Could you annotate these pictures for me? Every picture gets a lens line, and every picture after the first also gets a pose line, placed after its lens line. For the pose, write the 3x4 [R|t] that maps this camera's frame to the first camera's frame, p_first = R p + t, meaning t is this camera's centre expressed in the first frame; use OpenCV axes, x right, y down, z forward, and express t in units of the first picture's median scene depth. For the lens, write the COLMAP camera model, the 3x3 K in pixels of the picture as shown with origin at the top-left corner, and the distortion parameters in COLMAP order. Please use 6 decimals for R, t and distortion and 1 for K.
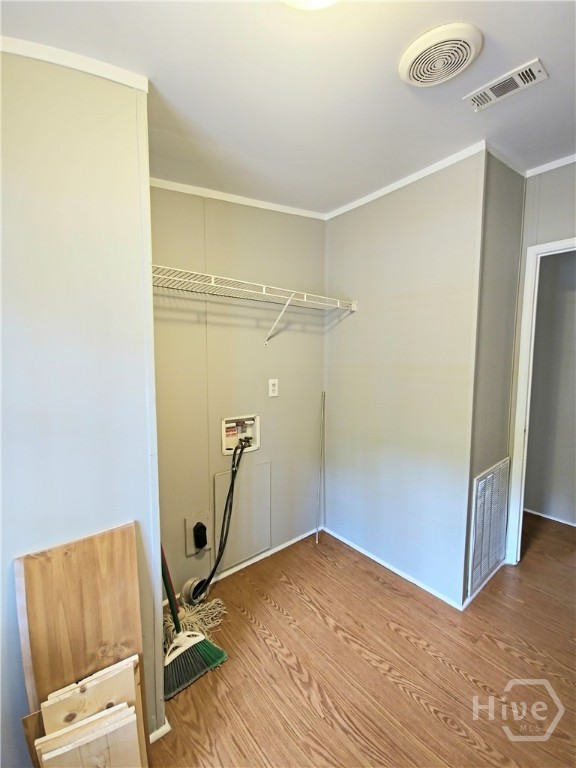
lens RADIAL K [[315.6, 0, 295.9], [0, 315.6, 384.7], [0, 0, 1]] dist [0.010305, -0.007217]
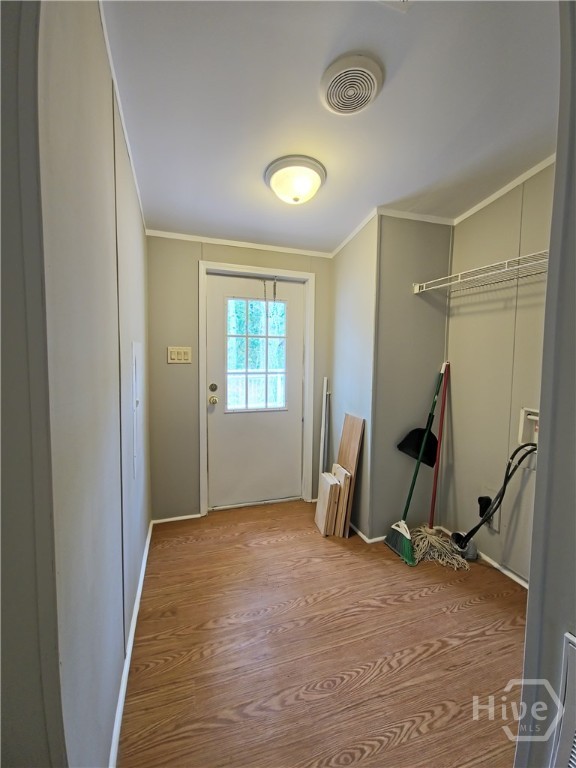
lens RADIAL K [[315.6, 0, 292.0], [0, 315.6, 377.7], [0, 0, 1]] dist [0.010305, -0.007217]
pose [[-0.351856, 0.072756, -0.933222, 1.206874], [-0.098064, 0.988623, 0.114048, -0.027260], [0.930903, 0.131644, -0.340718, 0.929161]]
